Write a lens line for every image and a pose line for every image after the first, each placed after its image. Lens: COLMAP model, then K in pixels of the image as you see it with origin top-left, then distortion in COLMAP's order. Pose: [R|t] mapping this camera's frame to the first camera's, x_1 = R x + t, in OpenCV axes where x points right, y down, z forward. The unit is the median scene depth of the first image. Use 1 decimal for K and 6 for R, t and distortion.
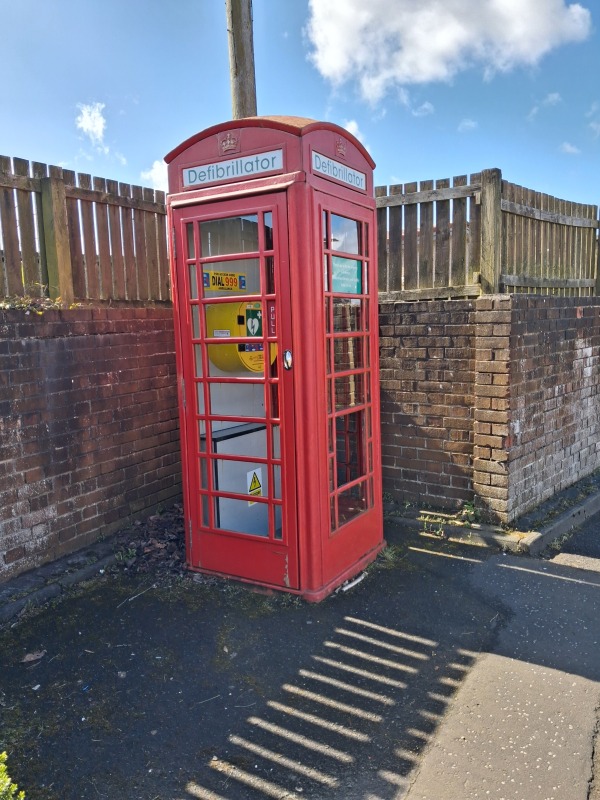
lens RADIAL K [[624.5, 0, 302.5], [0, 624.5, 400.3], [0, 0, 1]] dist [-0.005058, -0.008138]
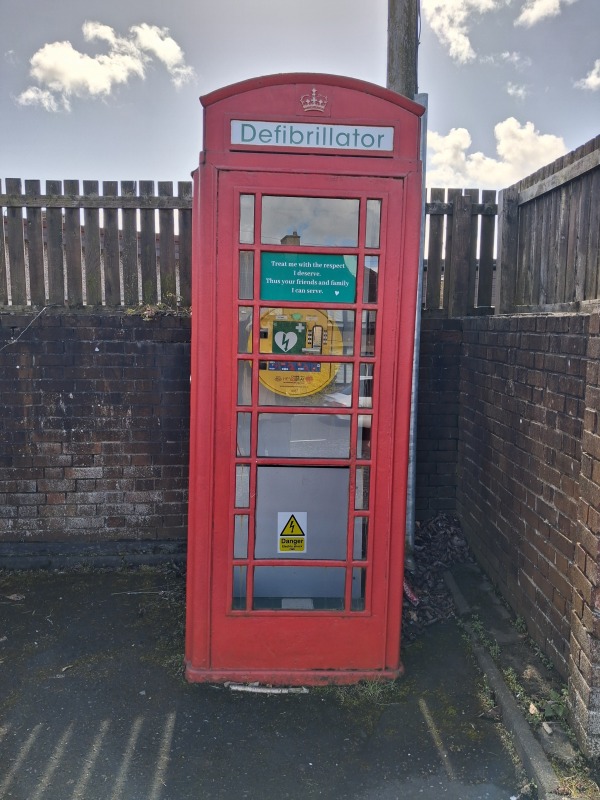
lens RADIAL K [[624.5, 0, 298.5], [0, 624.5, 402.2], [0, 0, 1]] dist [-0.005058, -0.008138]
pose [[0.558897, 0.131091, -0.818809, 0.631543], [-0.139689, 0.988198, 0.062862, -0.093916], [0.817387, 0.079245, 0.570613, 0.547937]]
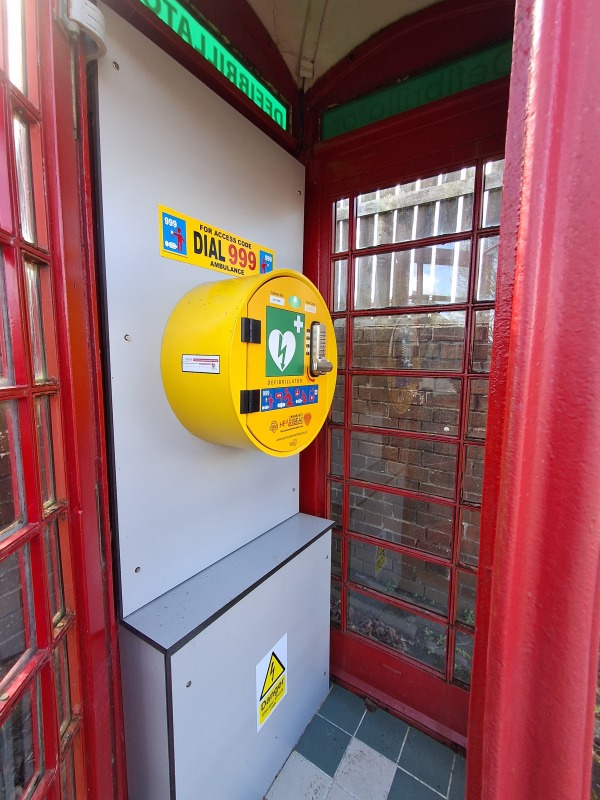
lens RADIAL K [[354.4, 0, 301.1], [0, 354.4, 400.7], [0, 0, 1]] dist [-0.016181, -0.000207]
pose [[0.998425, 0.044794, -0.033774, -0.057859], [-0.045003, 0.998972, -0.005441, -0.084781], [0.033495, 0.006952, 0.999415, 0.771867]]
